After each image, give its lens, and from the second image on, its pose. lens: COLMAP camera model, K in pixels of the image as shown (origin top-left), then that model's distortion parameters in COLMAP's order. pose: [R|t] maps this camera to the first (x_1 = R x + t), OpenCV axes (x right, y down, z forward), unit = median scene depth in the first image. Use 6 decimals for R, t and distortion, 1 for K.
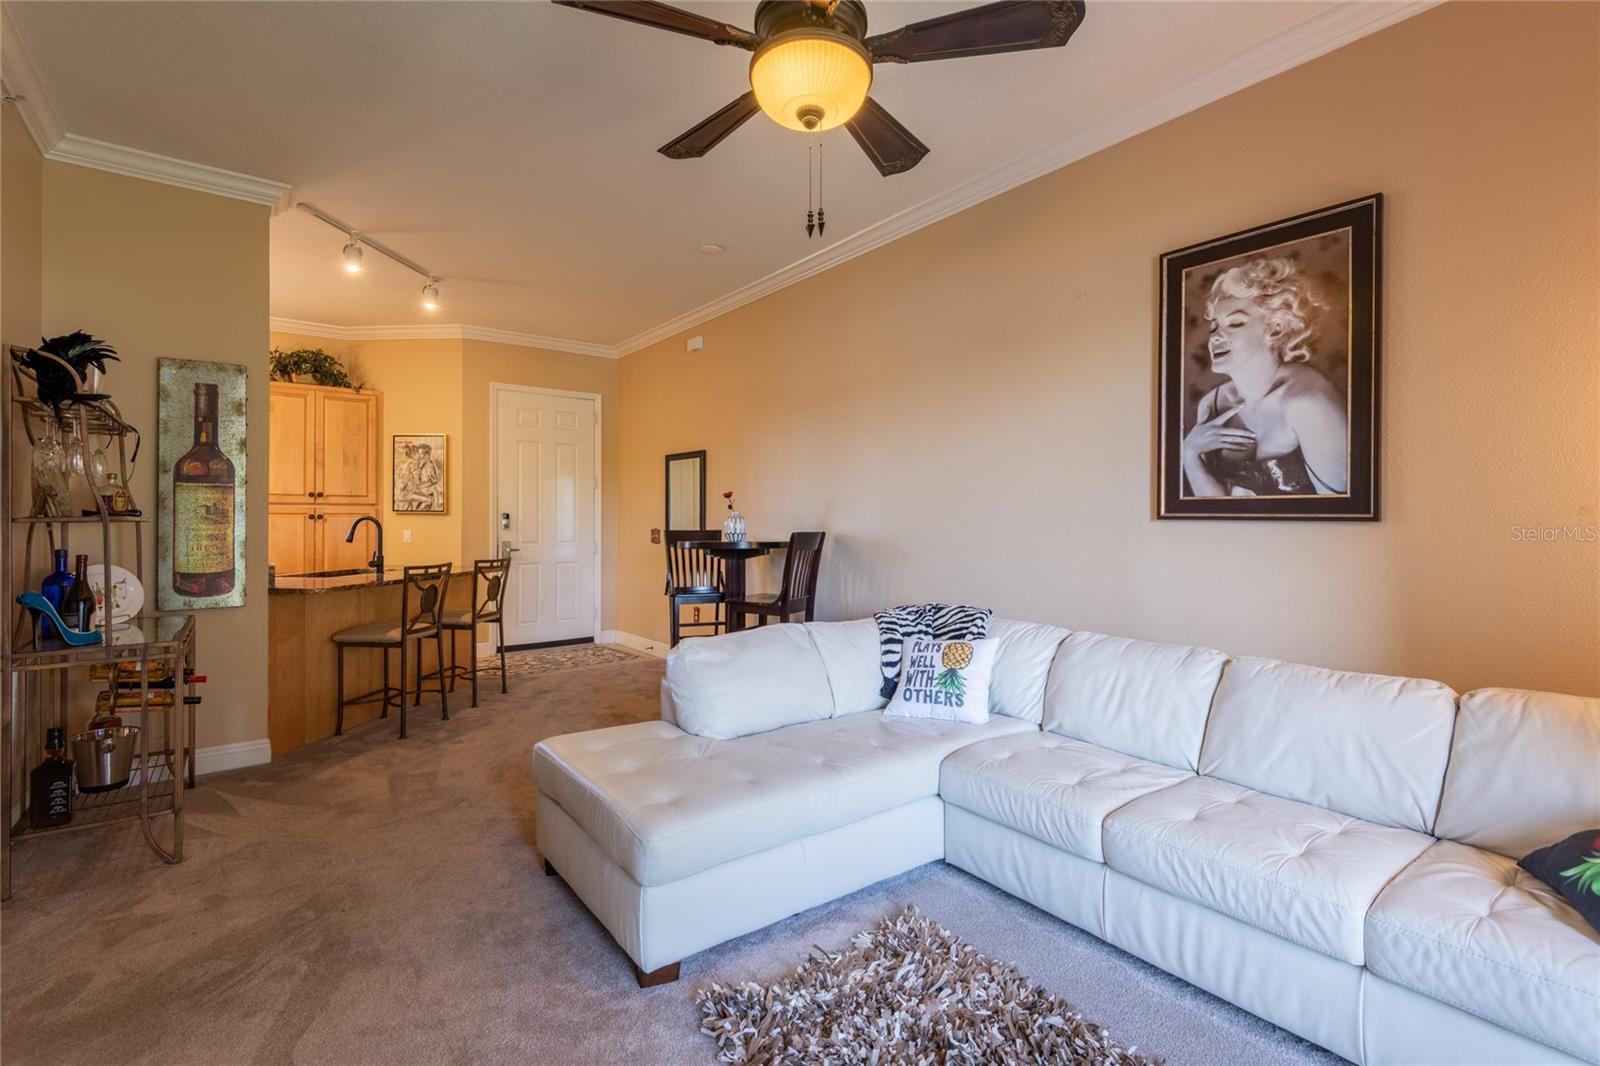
lens RADIAL K [[737.4, 0, 797.8], [0, 737.4, 524.0], [0, 0, 1]] dist [0.013682, -0.006320]
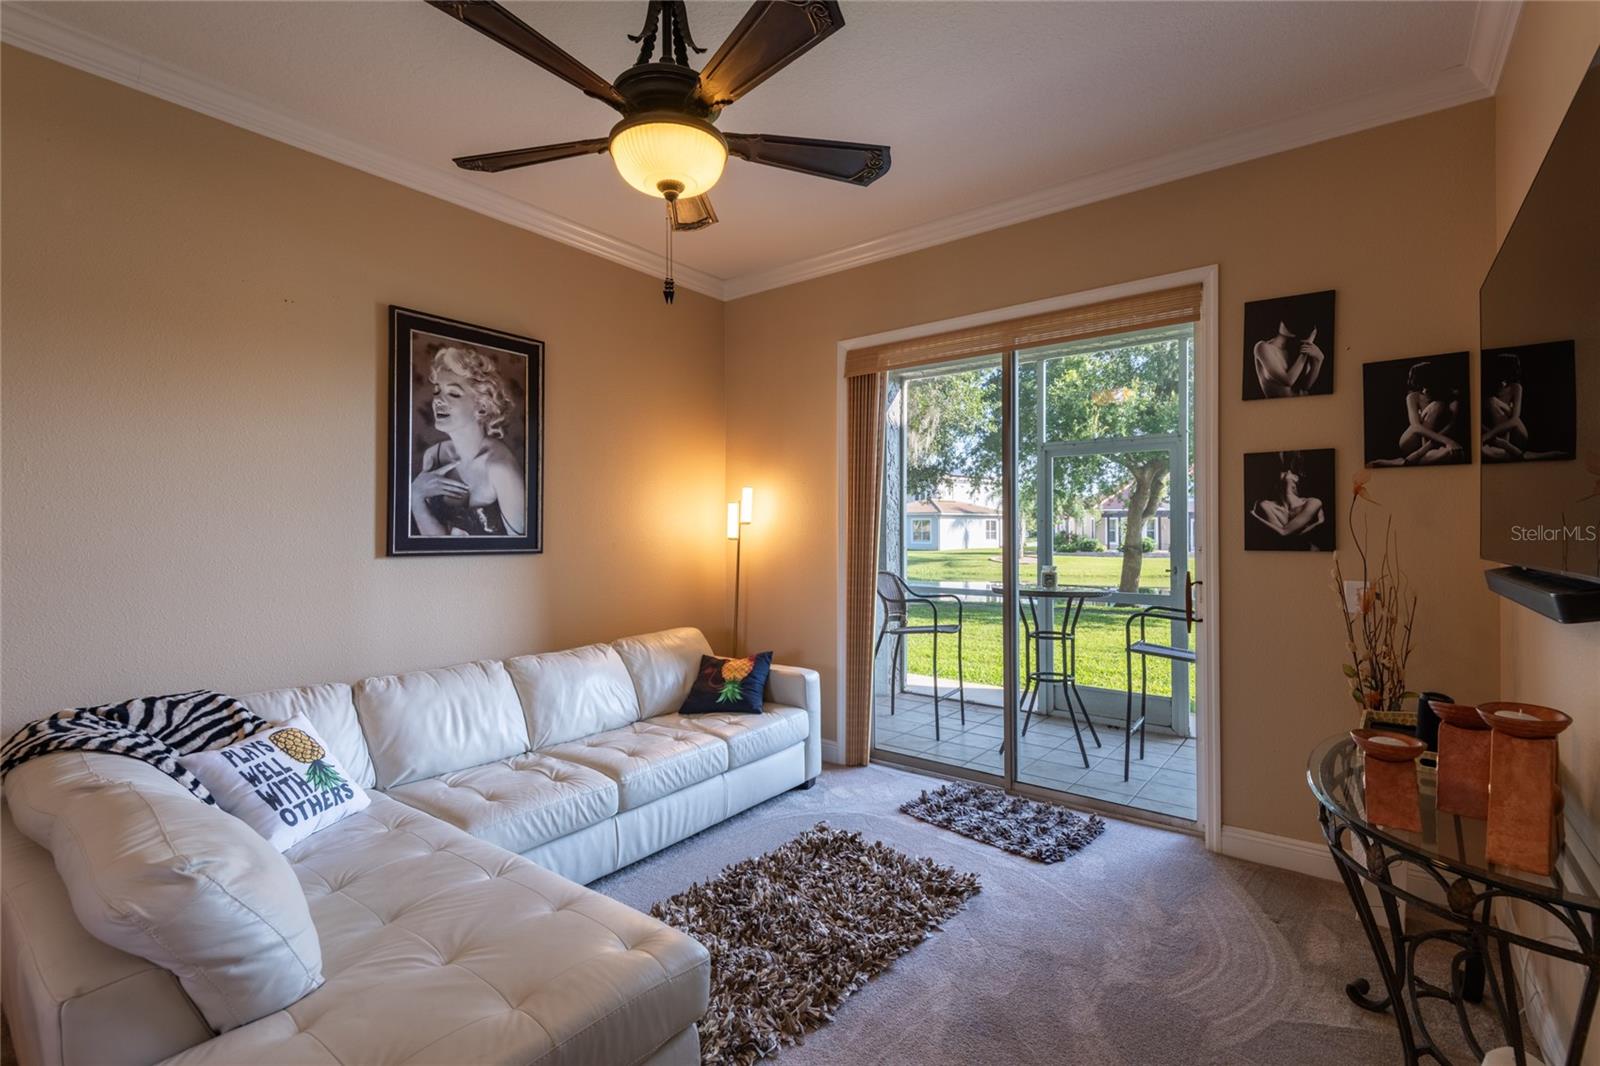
lens RADIAL K [[737.4, 0, 800.3], [0, 737.4, 534.9], [0, 0, 1]] dist [0.013682, -0.006320]
pose [[-0.286544, -0.004088, 0.958058, -0.718323], [0.013508, 0.999874, 0.008307, -0.040381], [-0.957972, 0.015322, -0.286453, 0.786649]]
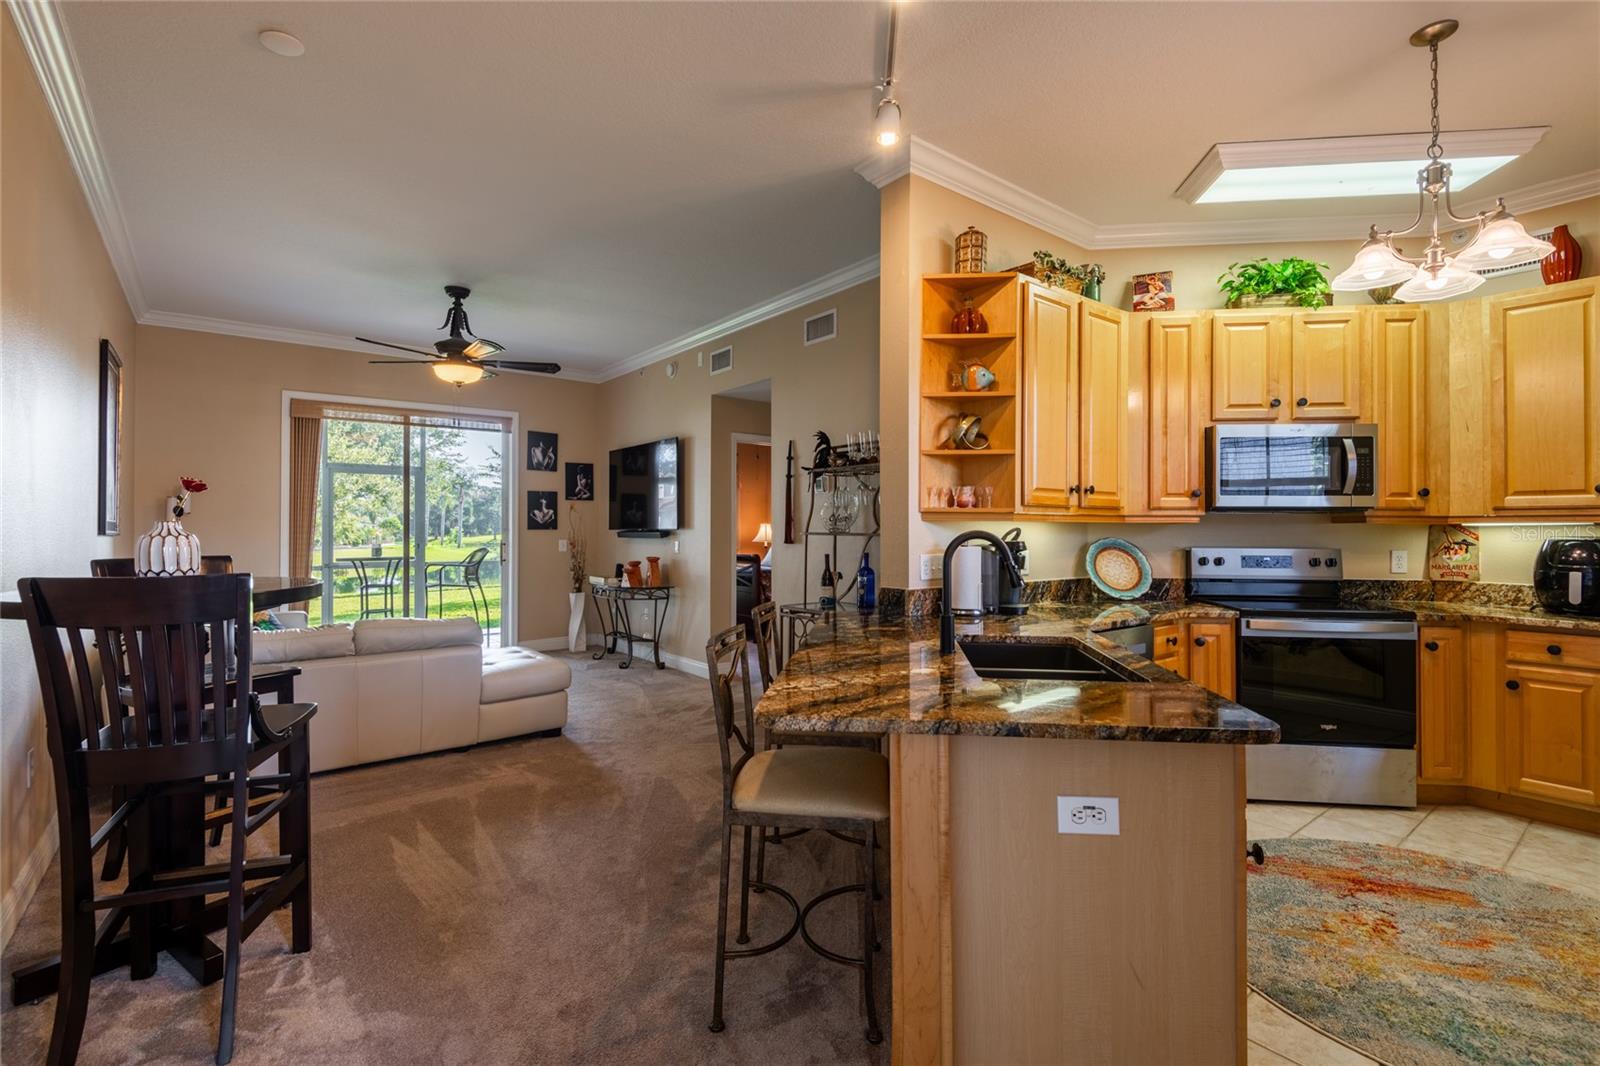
lens RADIAL K [[737.4, 0, 817.3], [0, 737.4, 517.8], [0, 0, 1]] dist [0.013682, -0.006320]
pose [[-0.999655, -0.004413, -0.025896, -0.860388], [-0.004213, 0.999961, -0.007741, -0.025545], [0.025929, -0.007629, -0.999635, 2.667900]]
